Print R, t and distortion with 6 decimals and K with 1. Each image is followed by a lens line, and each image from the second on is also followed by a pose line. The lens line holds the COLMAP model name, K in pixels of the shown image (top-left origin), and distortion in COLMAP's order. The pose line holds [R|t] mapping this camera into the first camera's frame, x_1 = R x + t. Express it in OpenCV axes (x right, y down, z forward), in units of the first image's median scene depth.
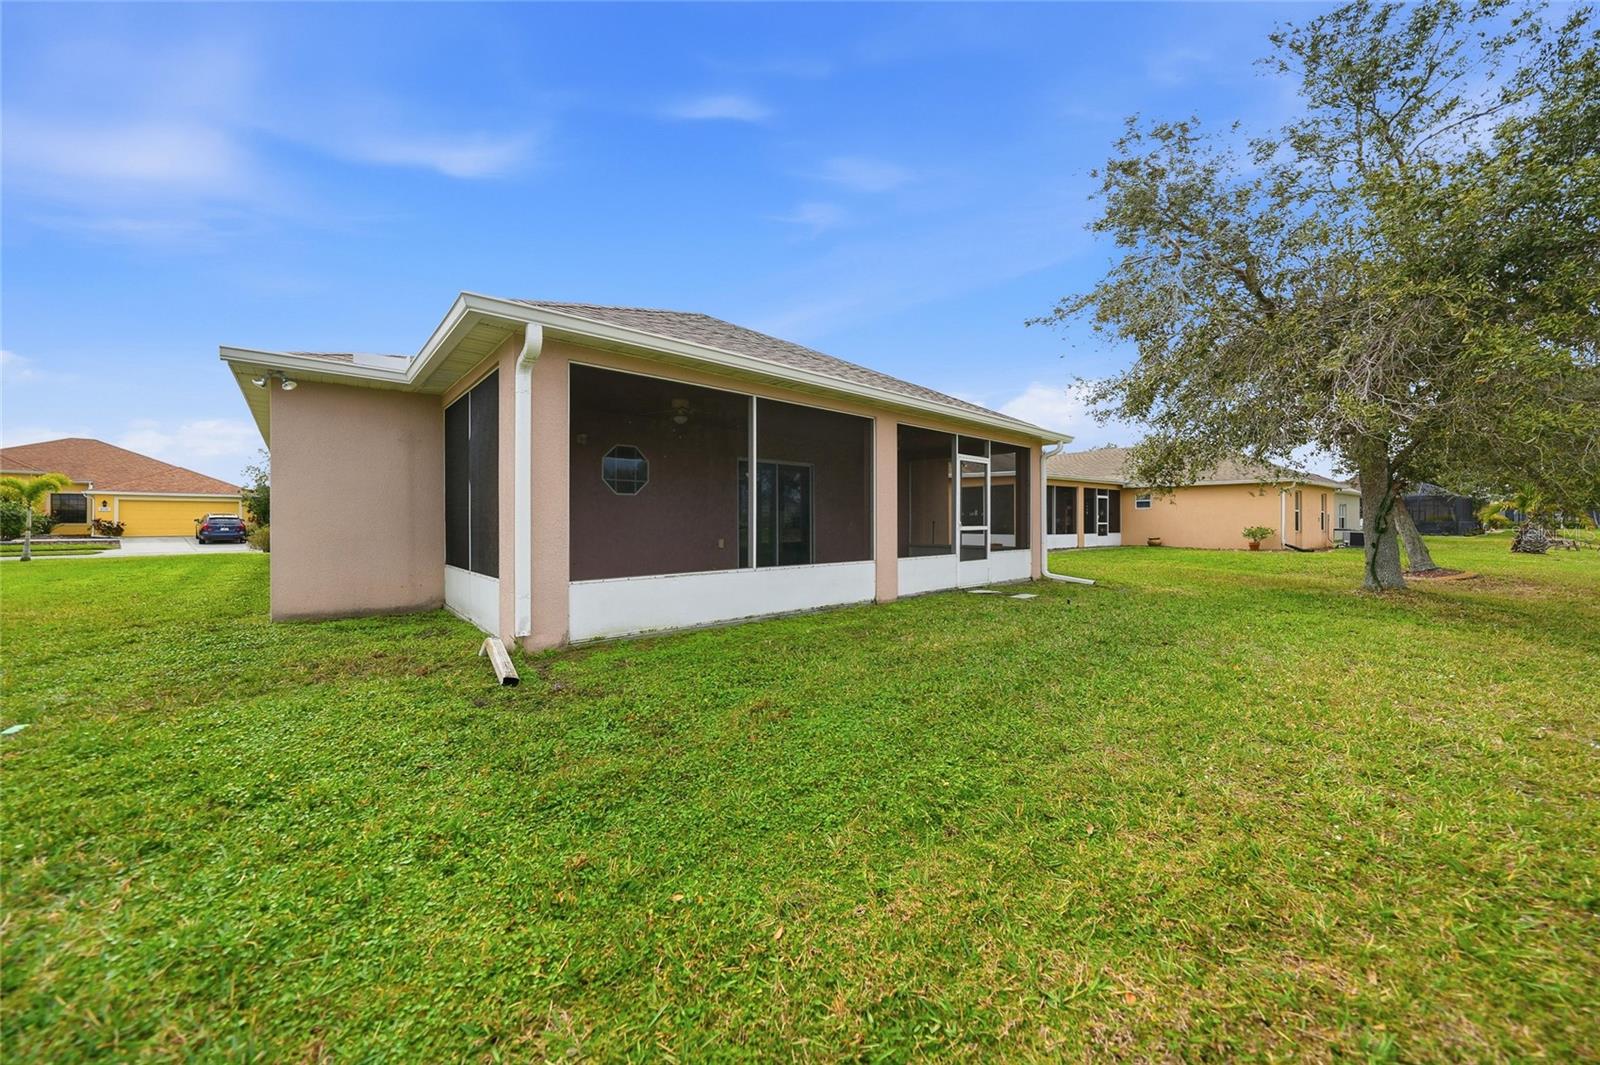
lens RADIAL K [[562.0, 0, 797.6], [0, 562.0, 528.4], [0, 0, 1]] dist [-0.022611, 0.003777]
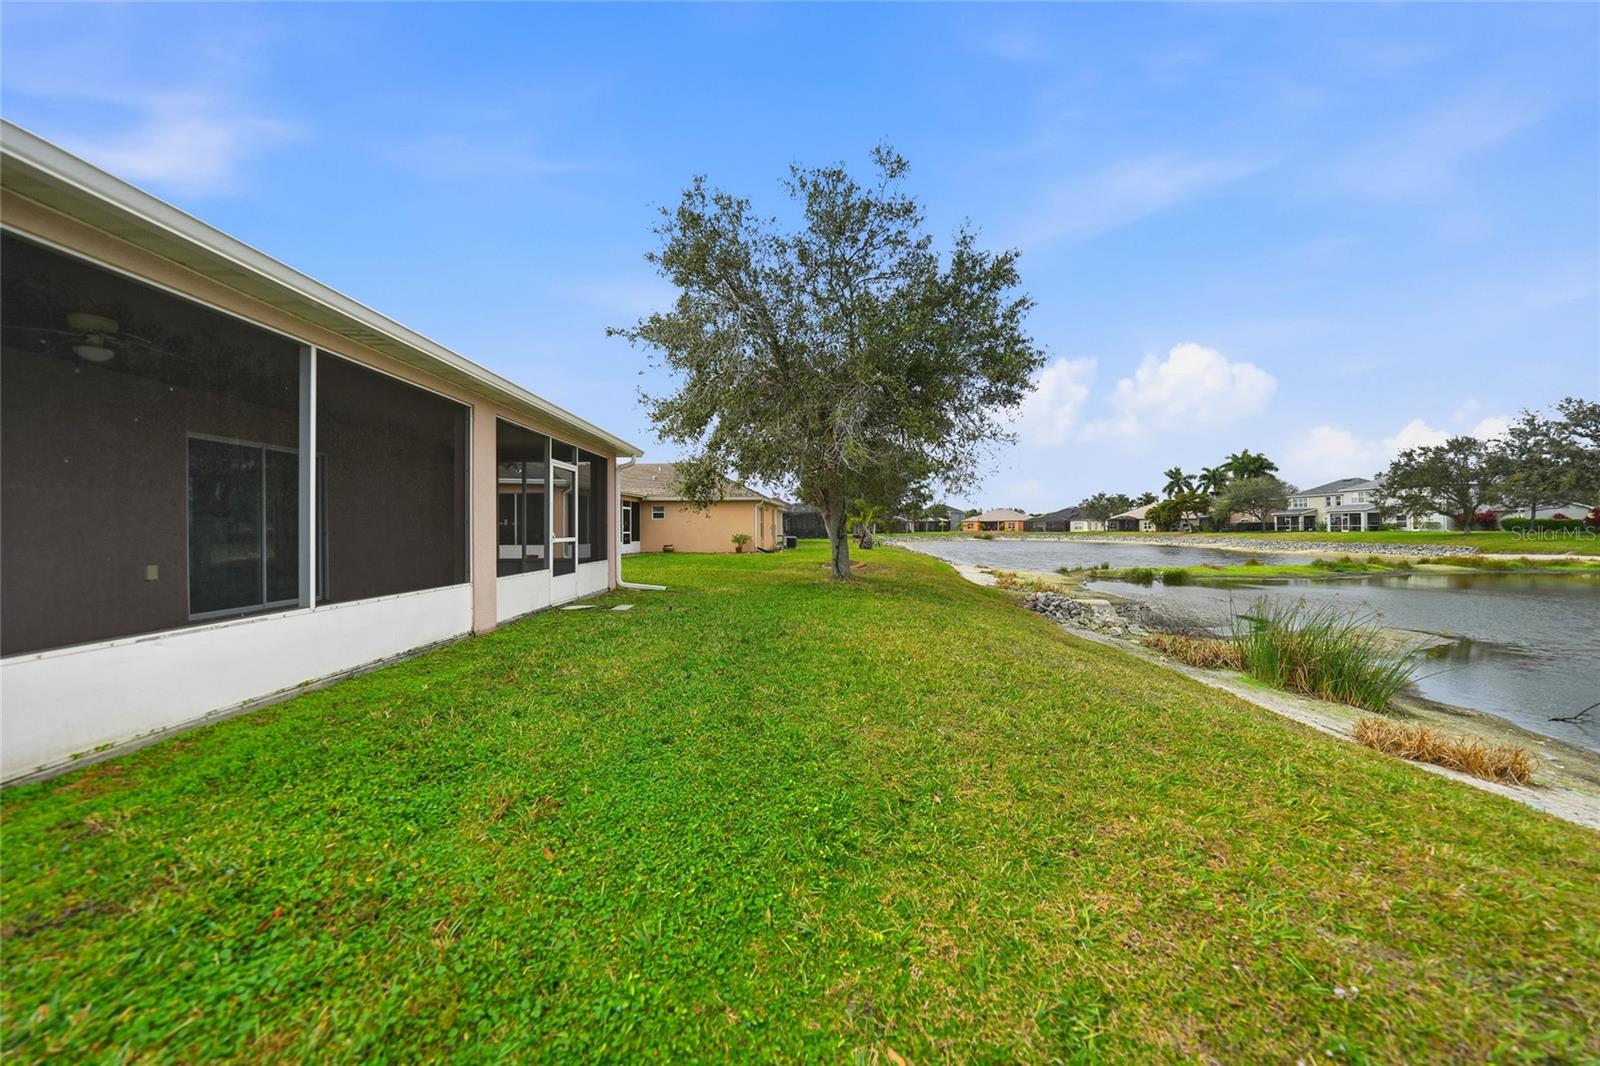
lens RADIAL K [[562.0, 0, 797.7], [0, 562.0, 529.6], [0, 0, 1]] dist [-0.022611, 0.003777]
pose [[0.656547, -0.003048, 0.754279, -0.131527], [0.013089, 0.999887, -0.007353, -0.005742], [-0.754172, 0.014700, 0.656513, 0.103056]]
